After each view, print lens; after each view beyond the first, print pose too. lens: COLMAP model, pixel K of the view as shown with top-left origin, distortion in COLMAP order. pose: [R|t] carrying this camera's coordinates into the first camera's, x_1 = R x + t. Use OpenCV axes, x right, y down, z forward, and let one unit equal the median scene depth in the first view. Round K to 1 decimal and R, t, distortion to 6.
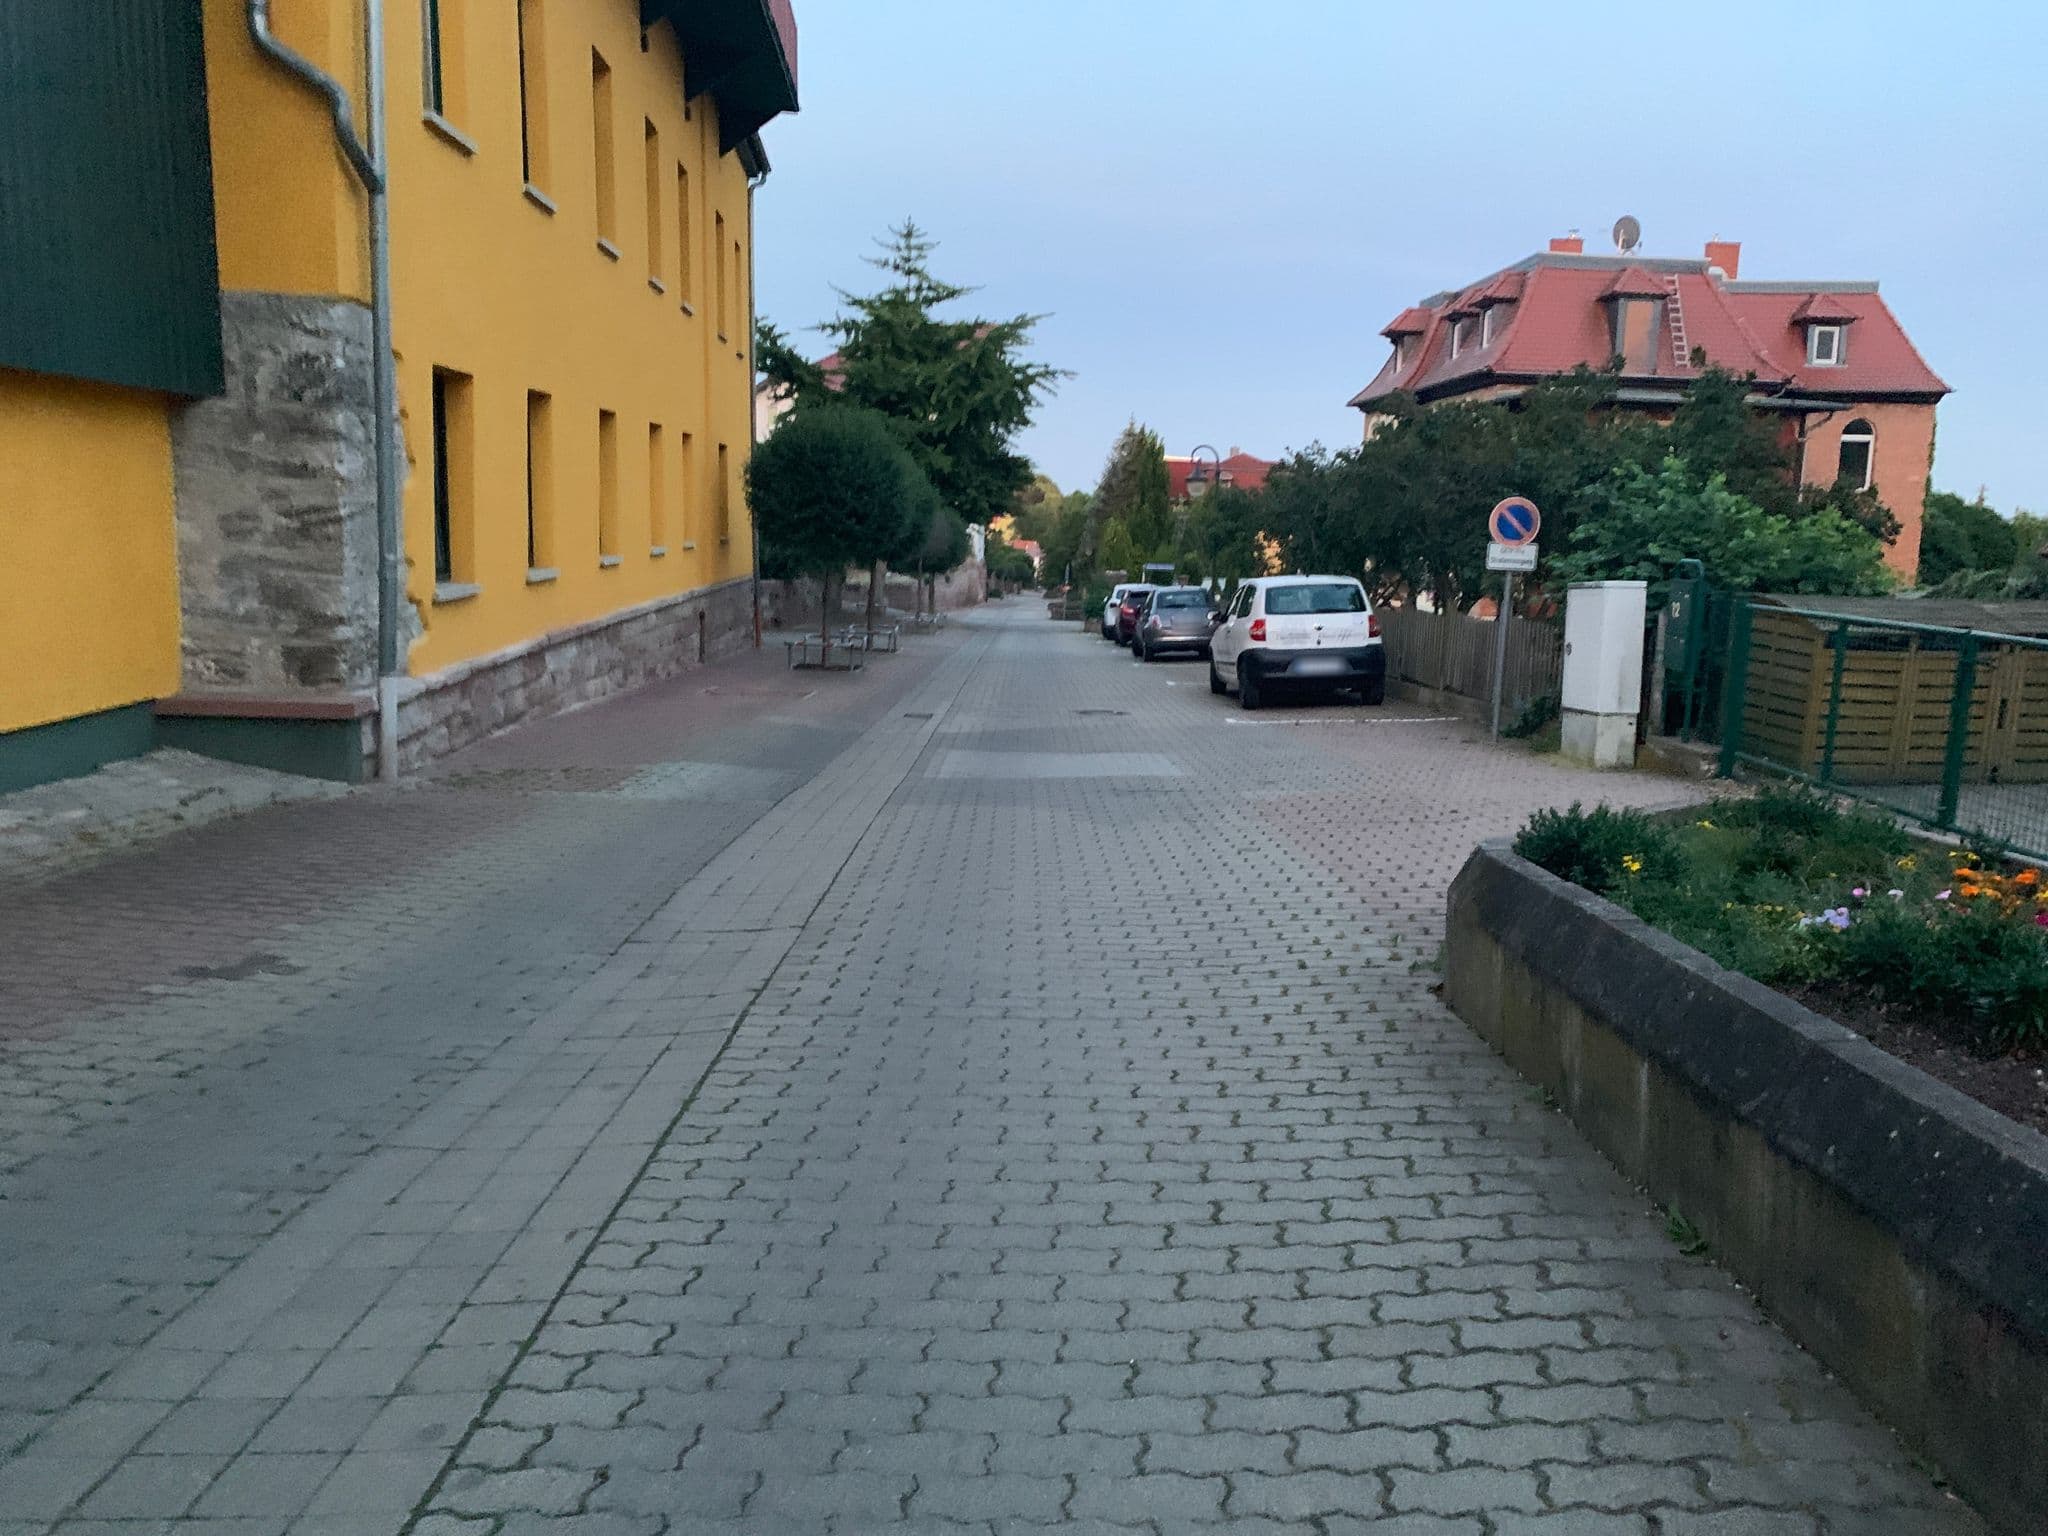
lens RADIAL K [[1592.3, 0, 1039.0], [0, 1592.3, 764.8], [0, 0, 1]] dist [0.138472, -0.247653]
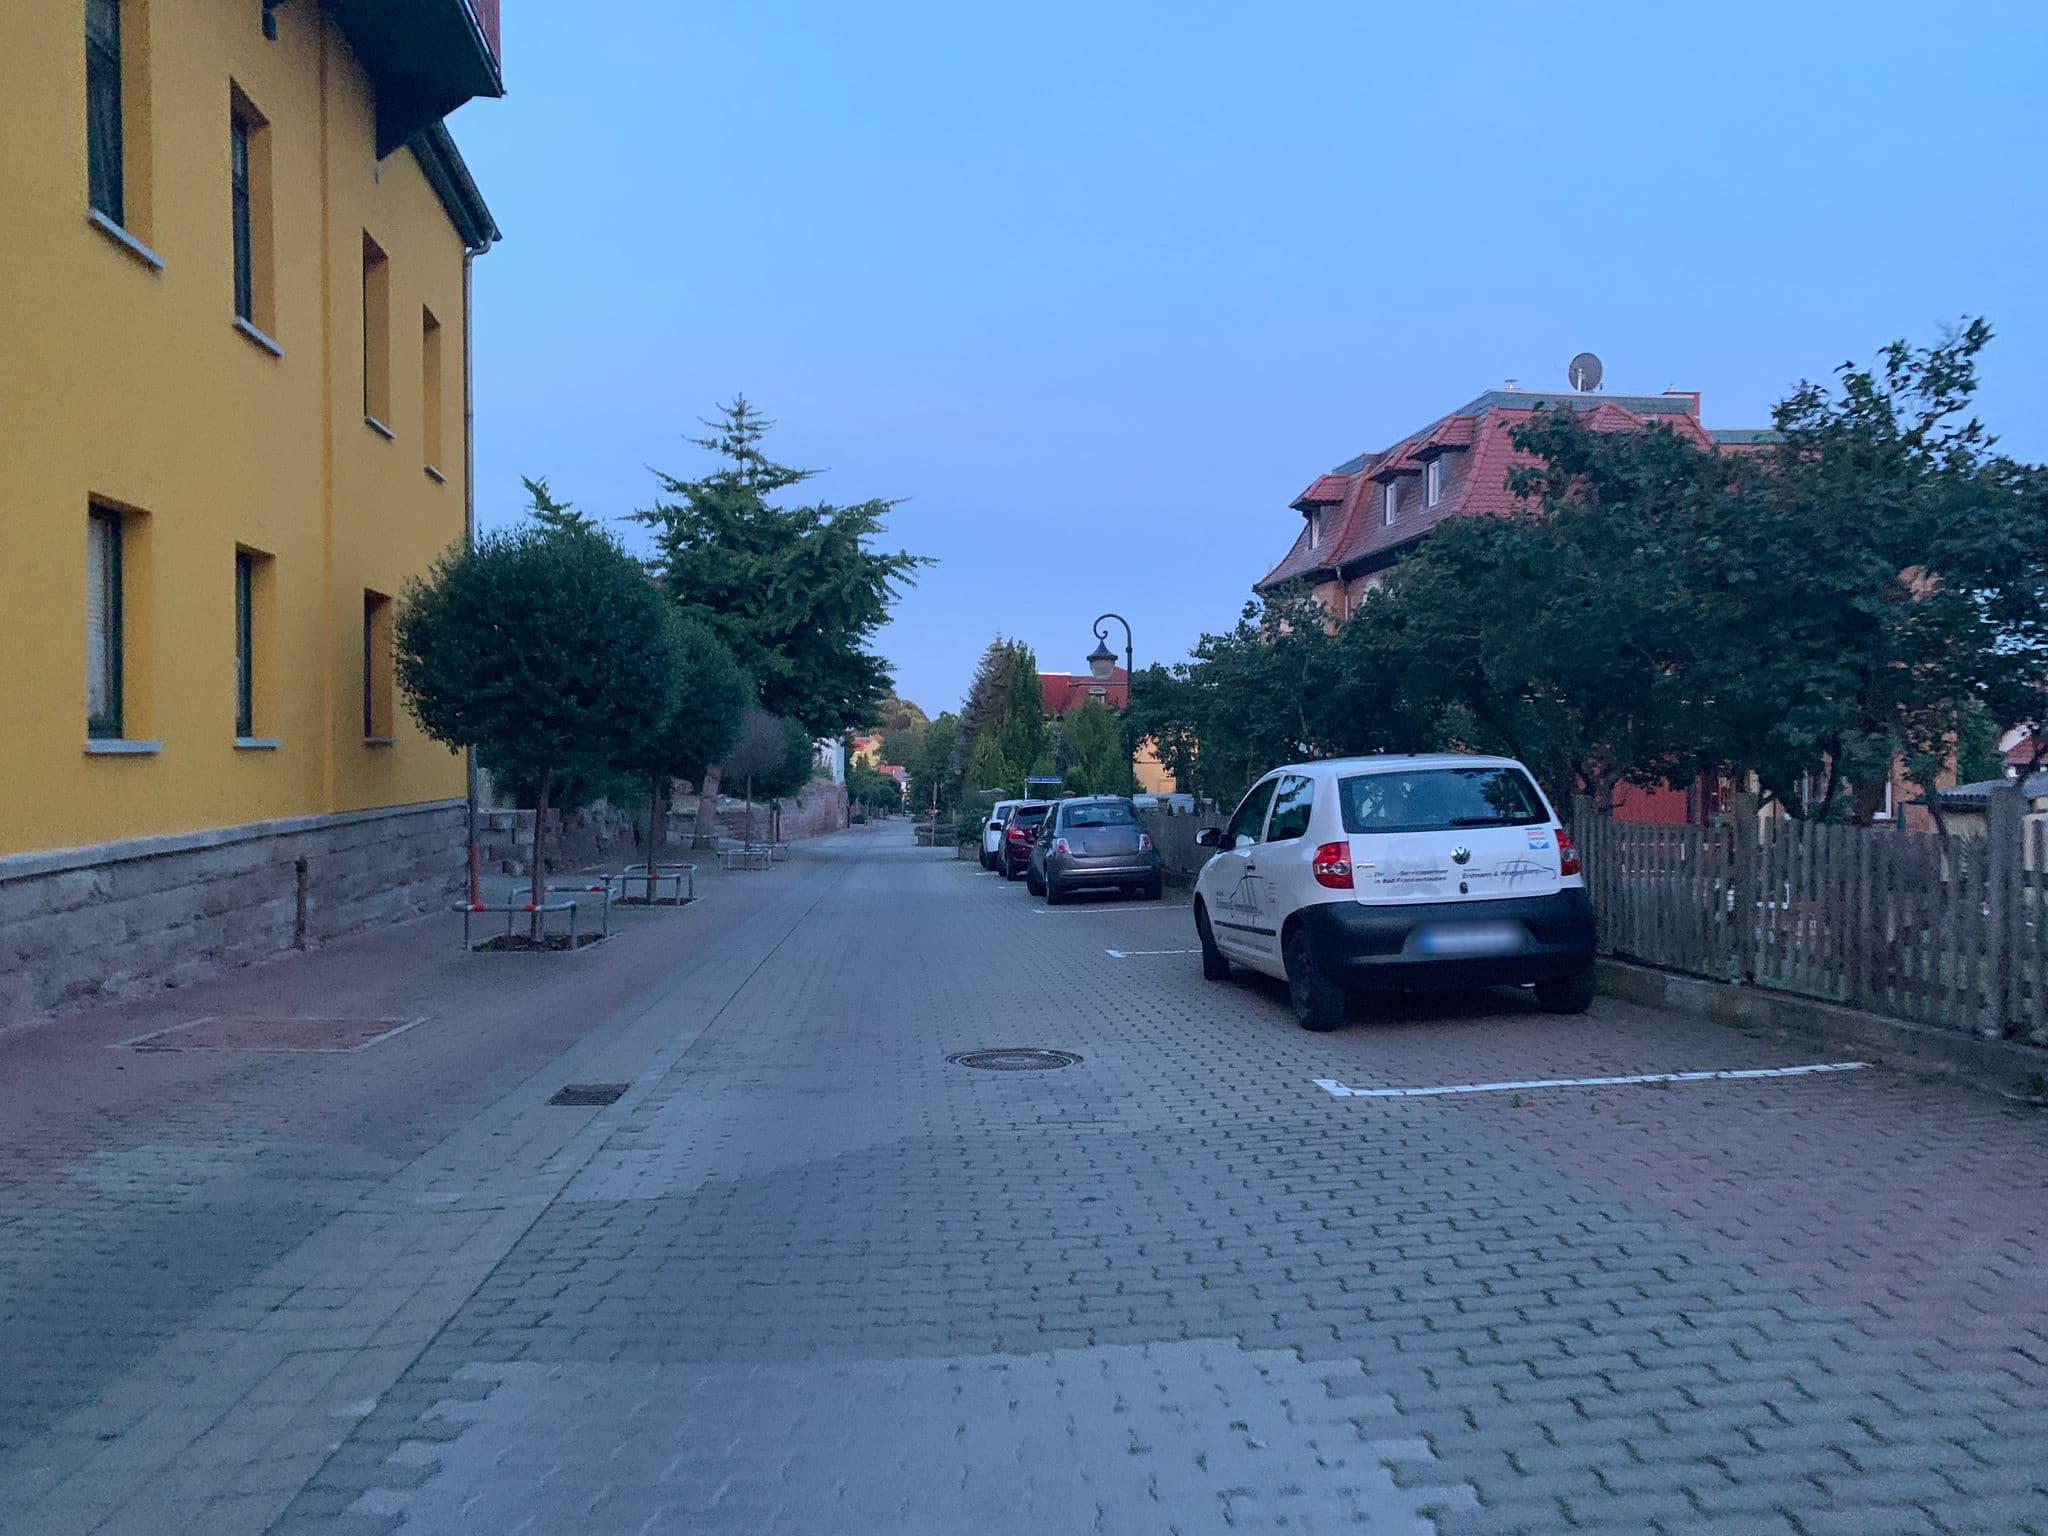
lens RADIAL K [[1592.3, 0, 1039.0], [0, 1592.3, 764.8], [0, 0, 1]] dist [0.138472, -0.247653]
pose [[0.996197, -0.027047, 0.082828, 0.003115], [0.038302, 0.989766, -0.137466, -0.016175], [-0.078262, 0.140116, 0.987037, 0.166000]]
